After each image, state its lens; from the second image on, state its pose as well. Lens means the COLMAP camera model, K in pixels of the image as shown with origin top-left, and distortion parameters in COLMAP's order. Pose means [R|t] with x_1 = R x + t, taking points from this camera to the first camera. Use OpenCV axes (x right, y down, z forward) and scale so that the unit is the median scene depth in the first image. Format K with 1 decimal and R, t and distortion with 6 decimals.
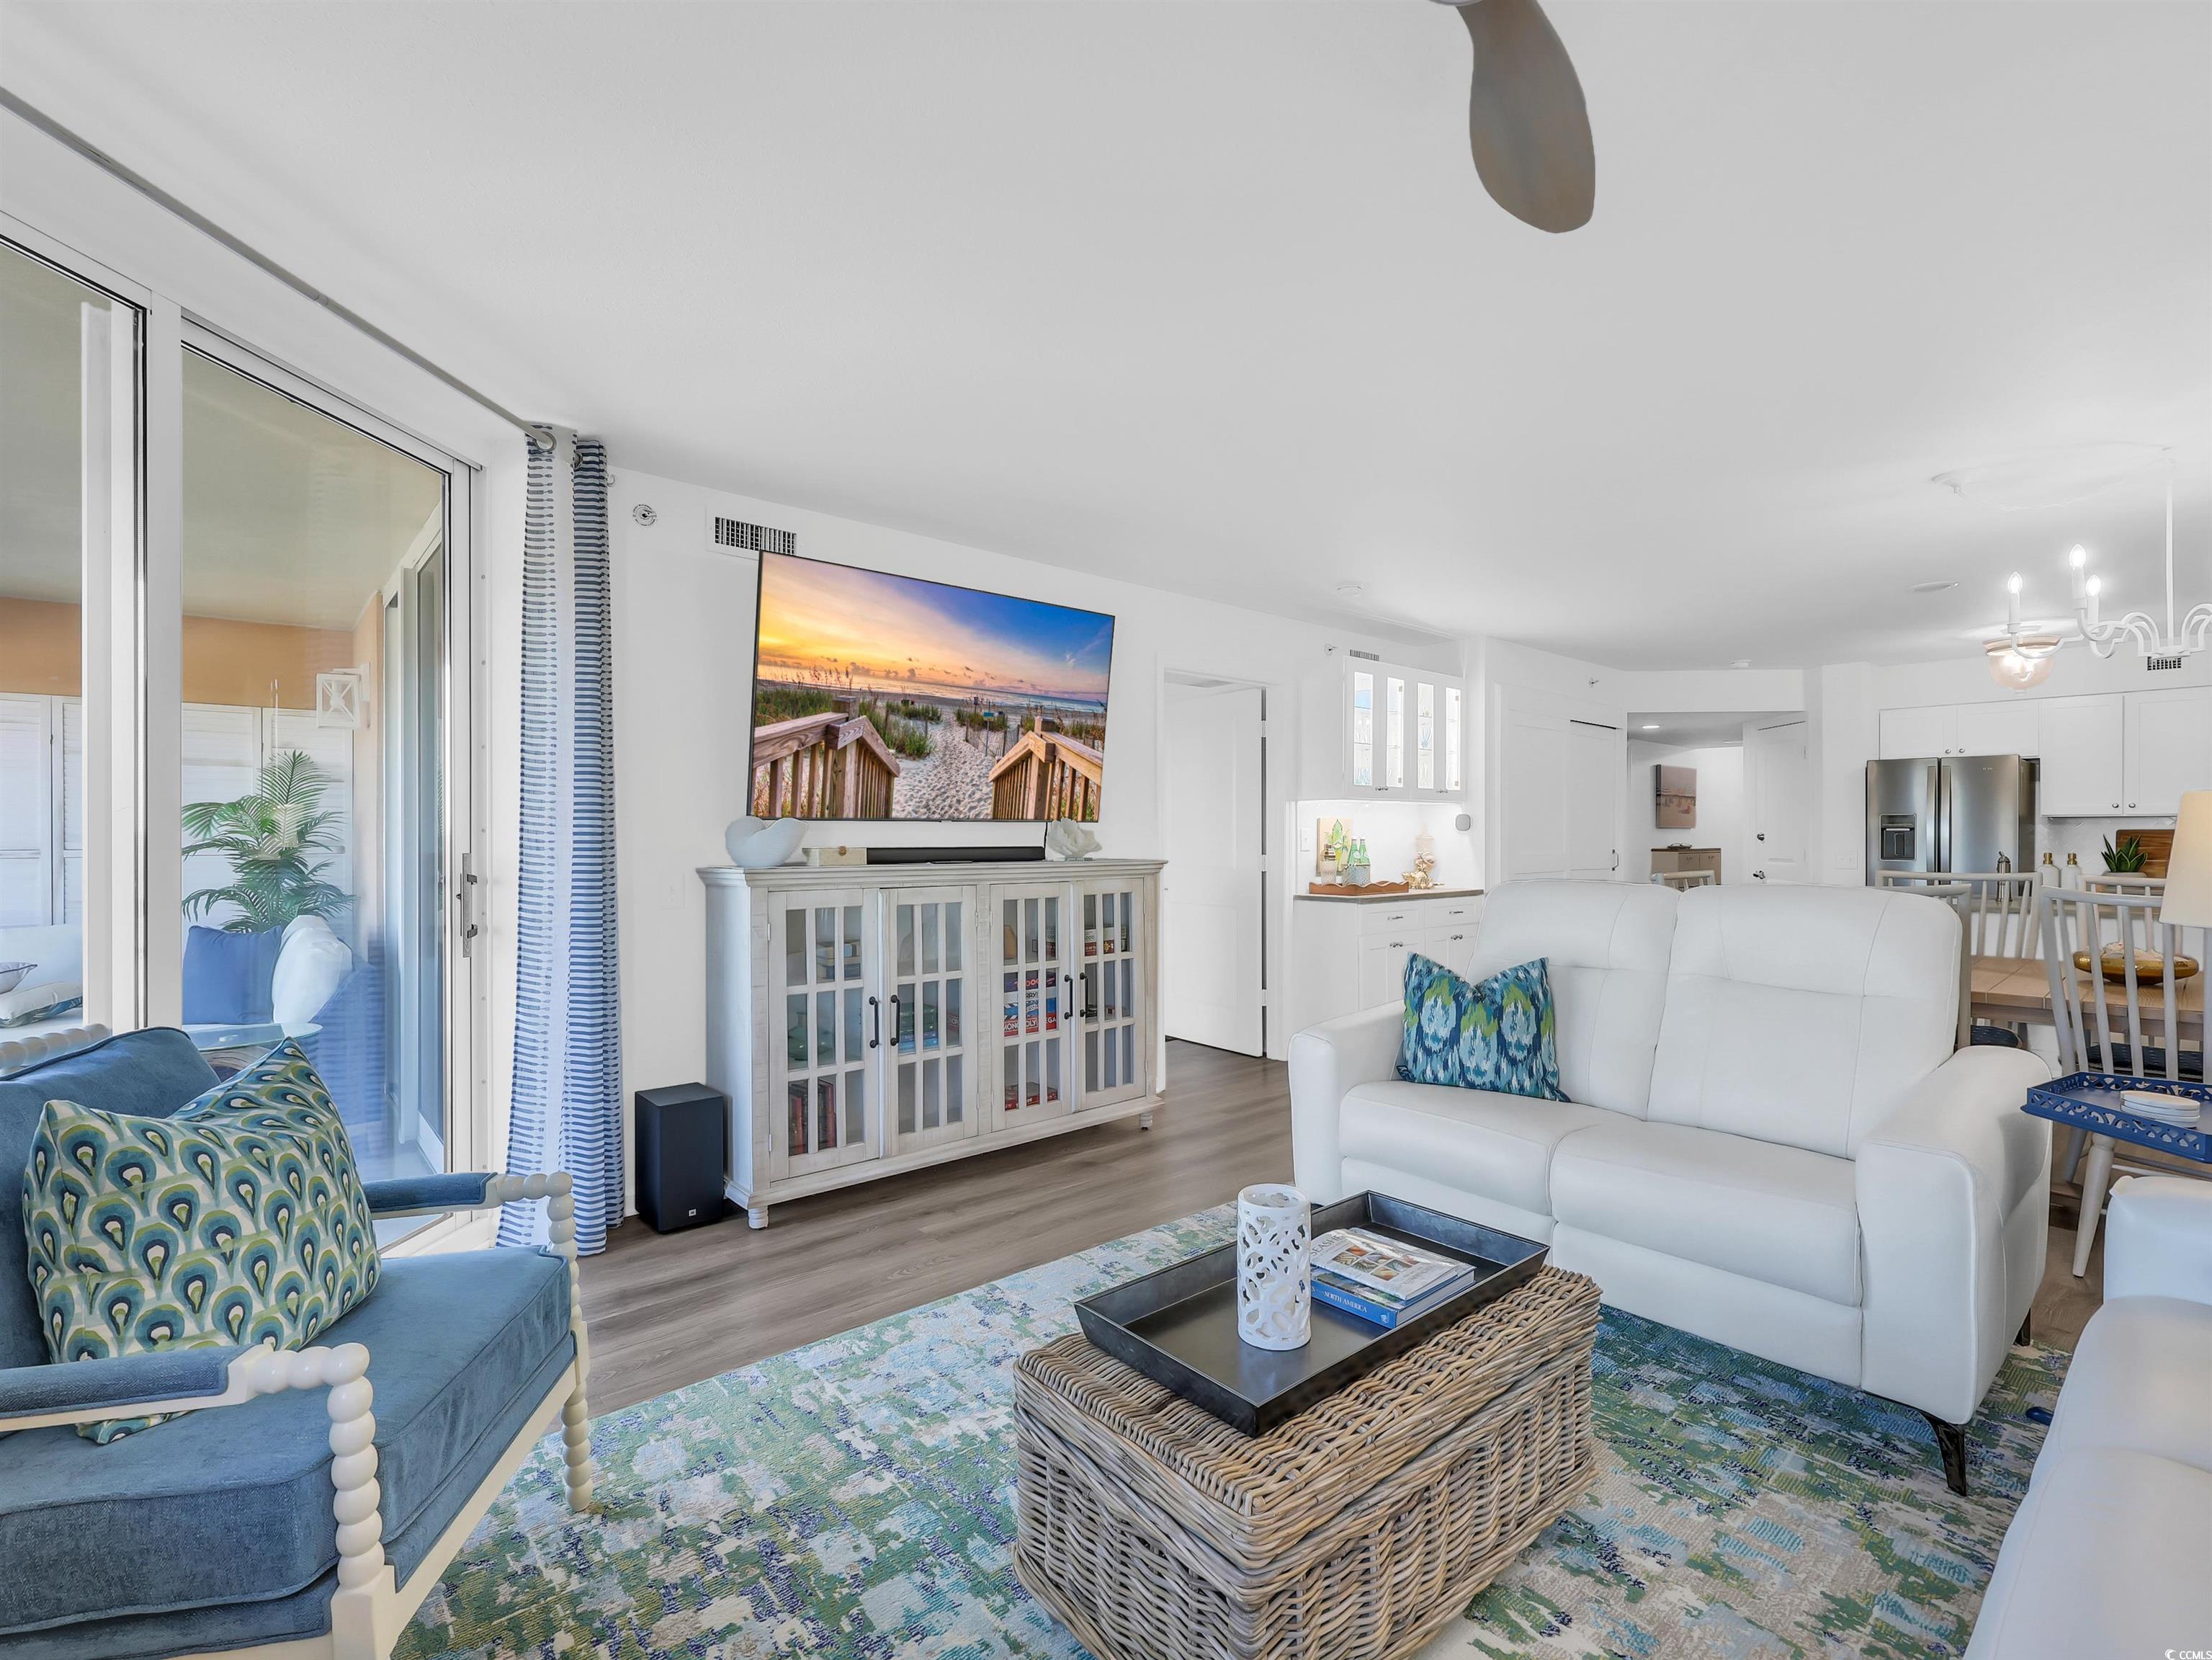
lens RADIAL K [[999.6, 0, 1121.9], [0, 999.6, 869.6], [0, 0, 1]] dist [-0.008469, -0.000929]
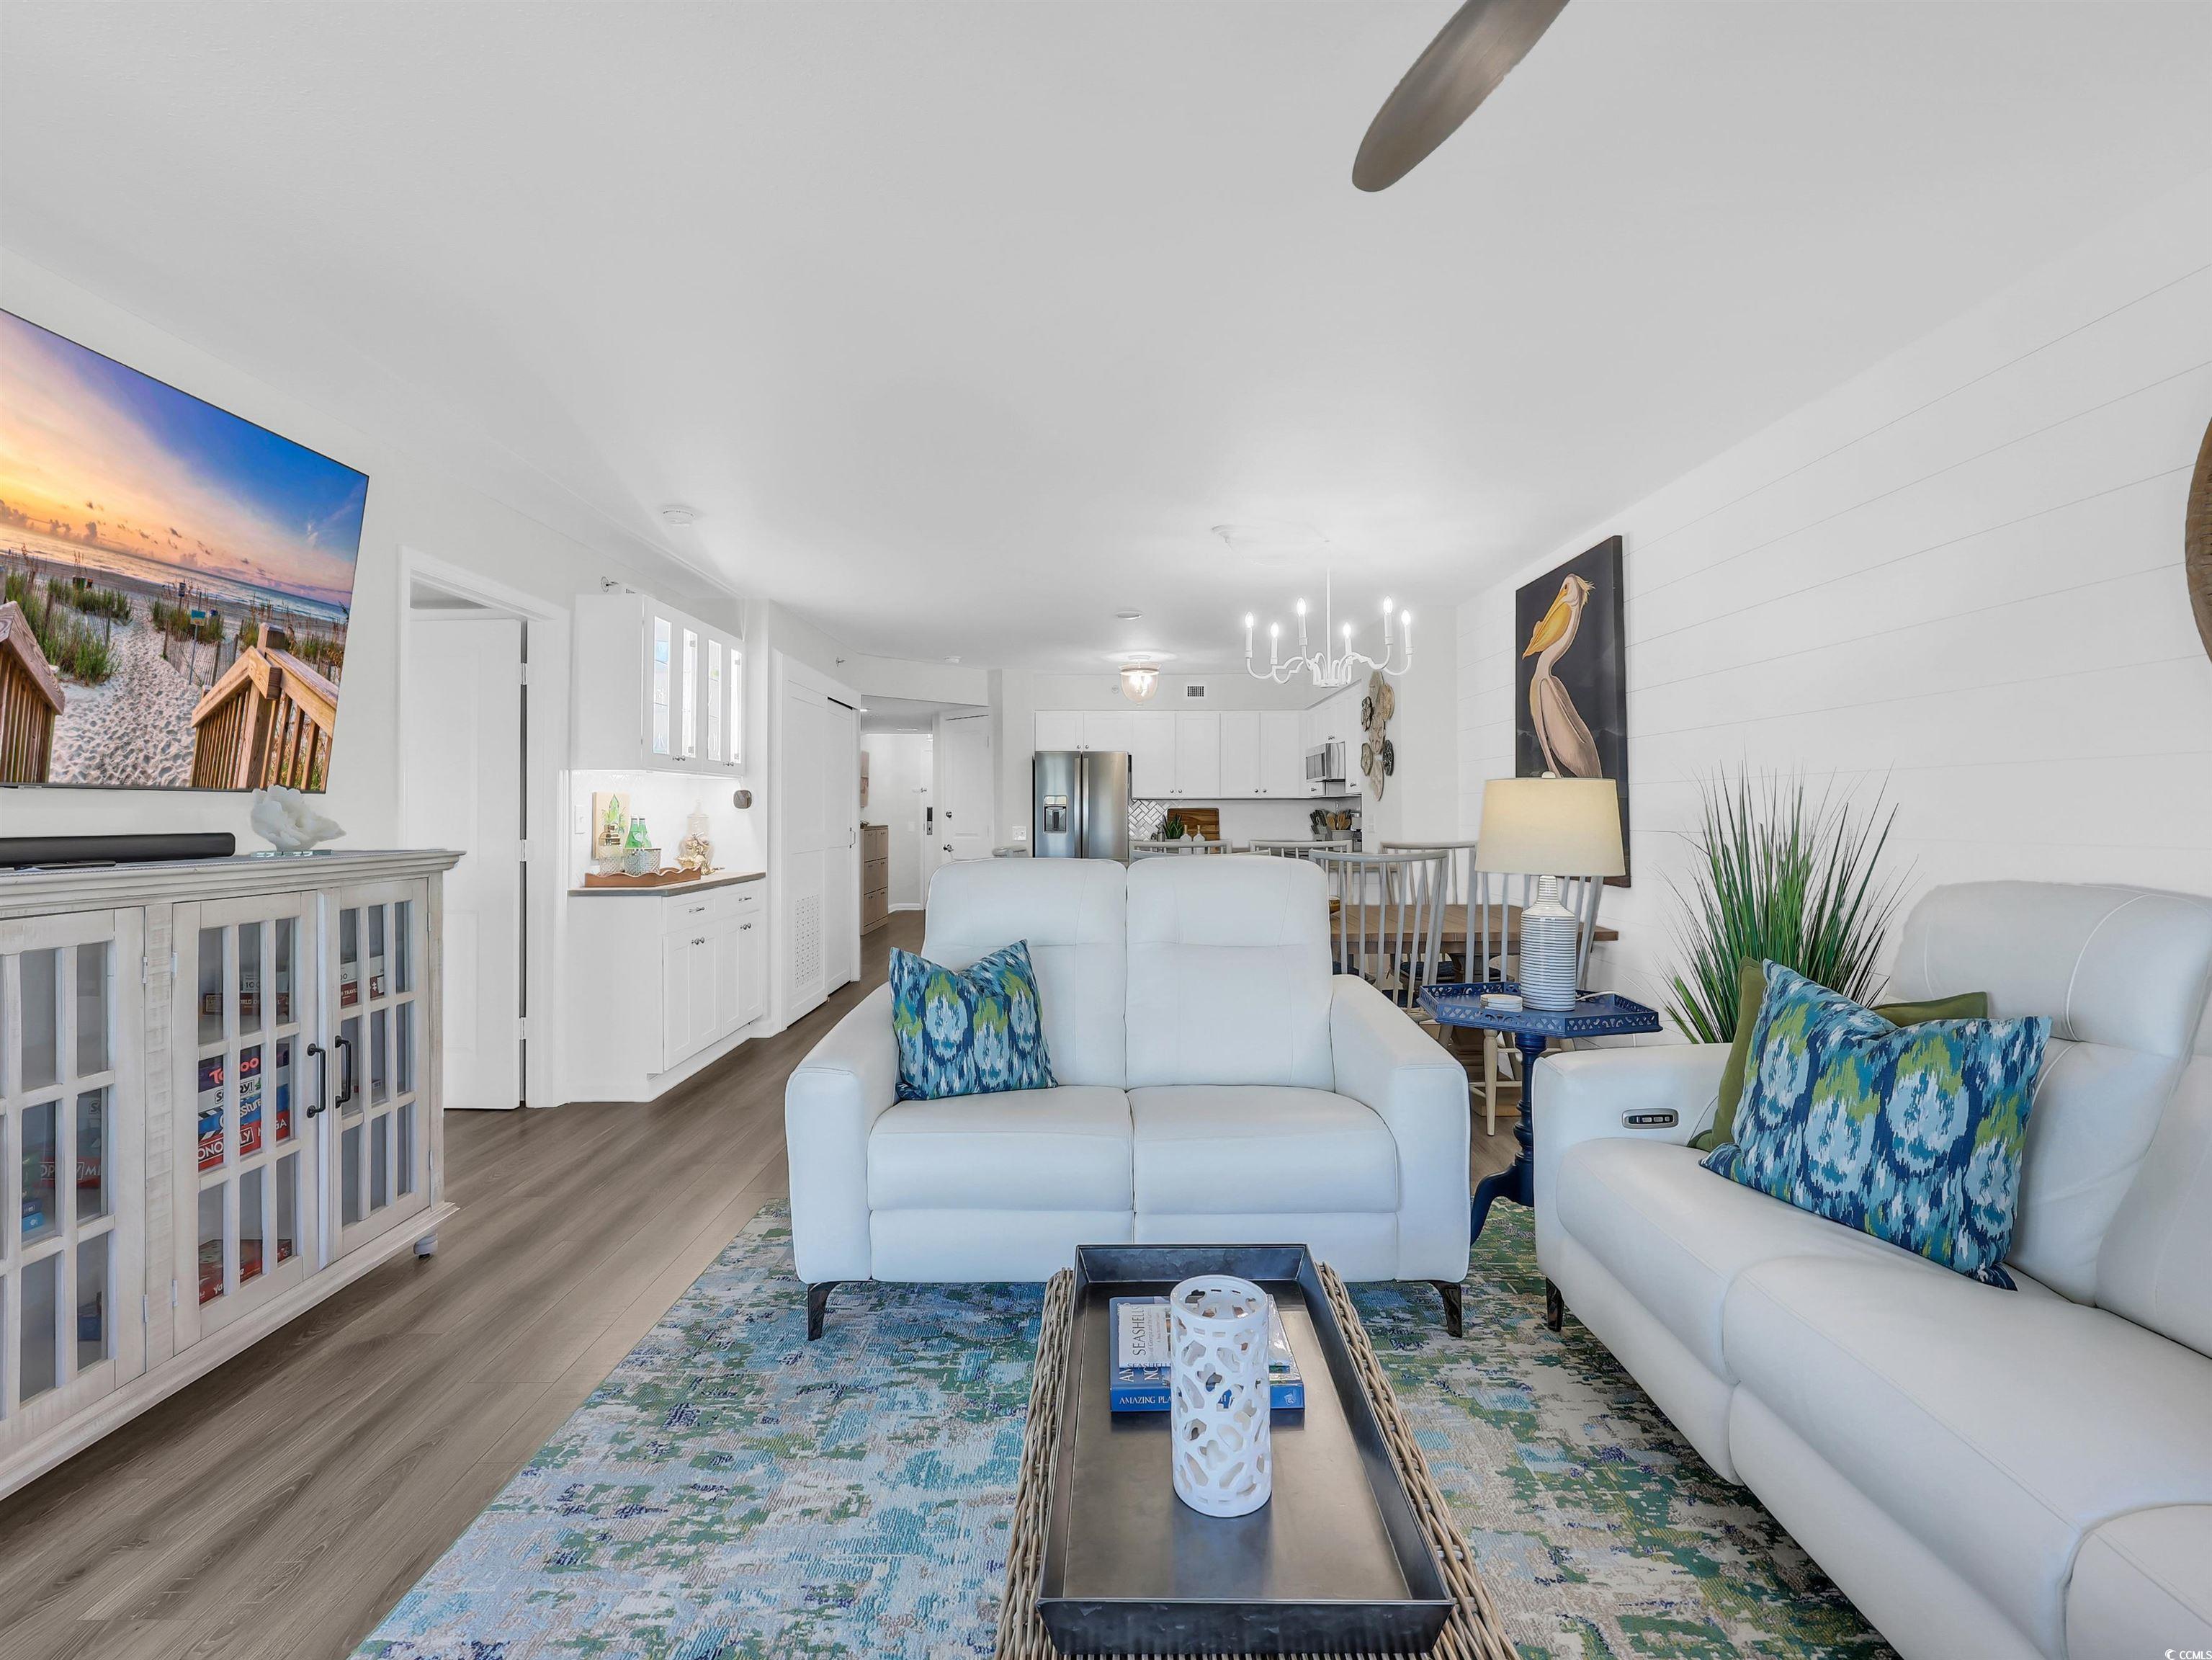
lens RADIAL K [[999.6, 0, 1105.6], [0, 999.6, 802.9], [0, 0, 1]] dist [-0.008469, -0.000929]
pose [[0.664648, 0.003582, 0.747148, -0.189684], [0.029729, 0.999070, -0.031237, -0.008419], [-0.746565, 0.042973, 0.663923, 0.231709]]
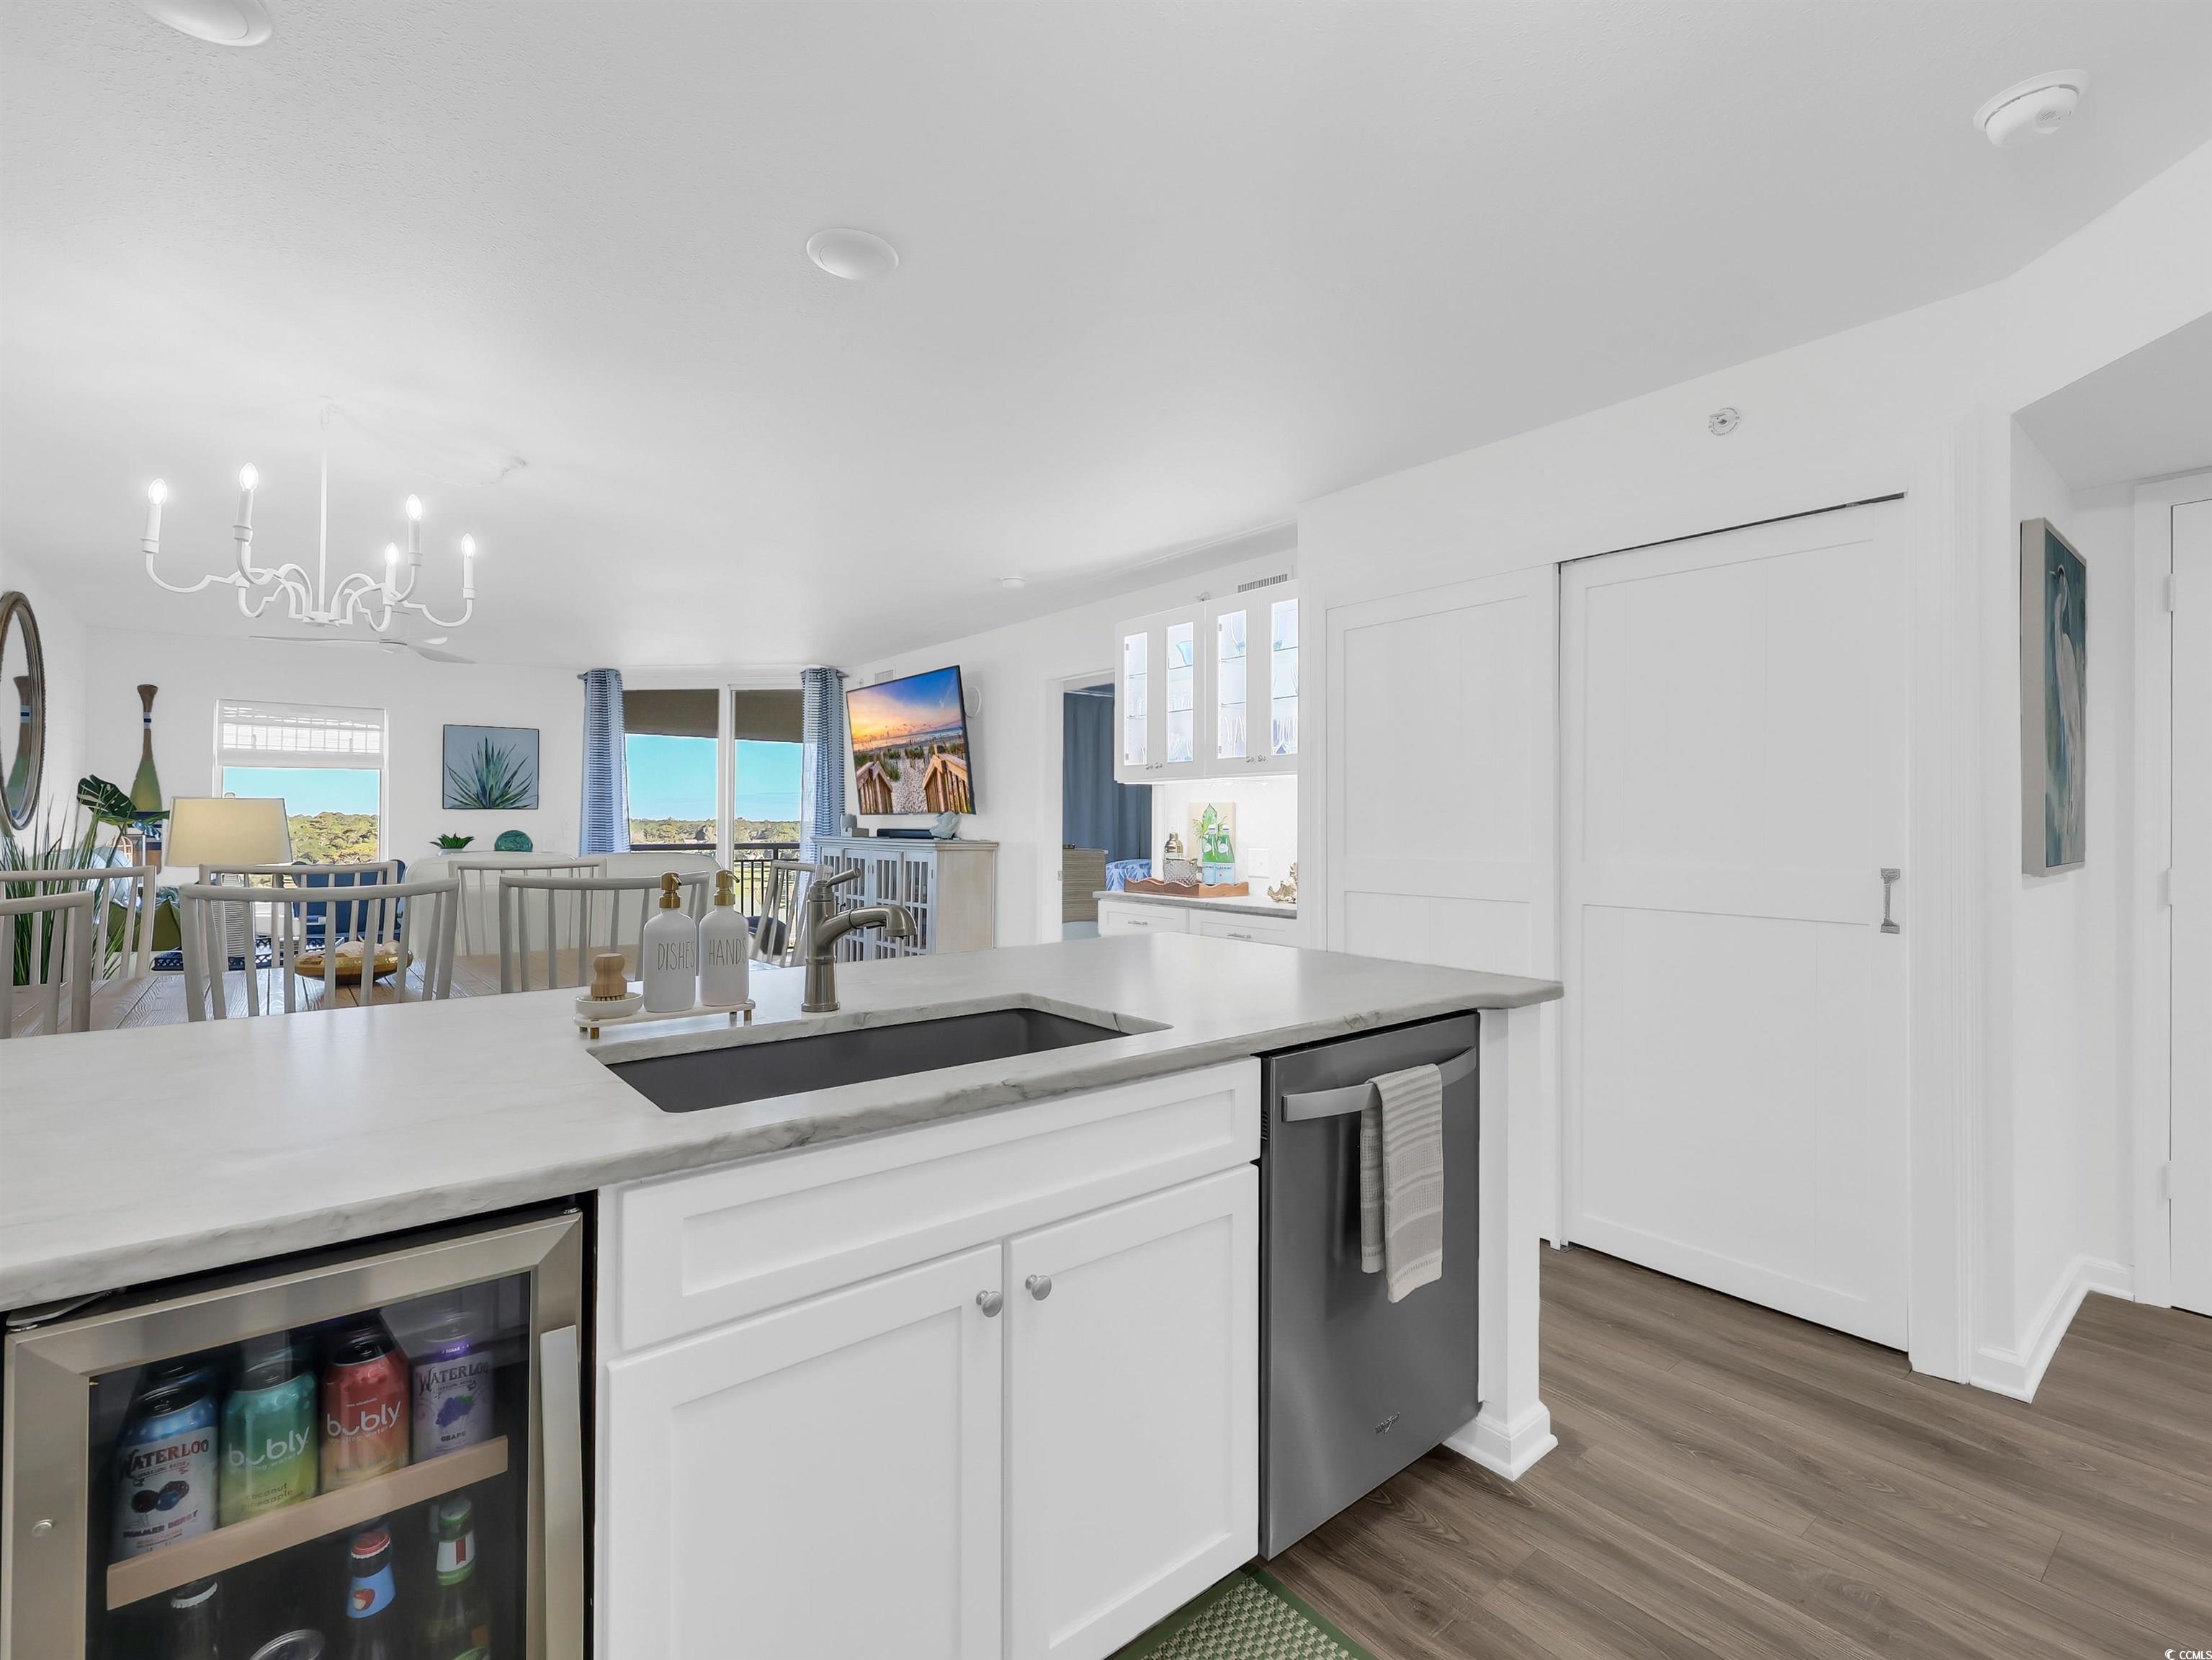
lens RADIAL K [[999.6, 0, 1116.2], [0, 999.6, 819.0], [0, 0, 1]] dist [-0.008469, -0.000929]
pose [[-0.022032, -0.010084, -0.999706, 1.538967], [-0.031899, 0.999447, -0.009379, -0.035751], [0.999248, 0.031683, -0.022341, 1.399371]]
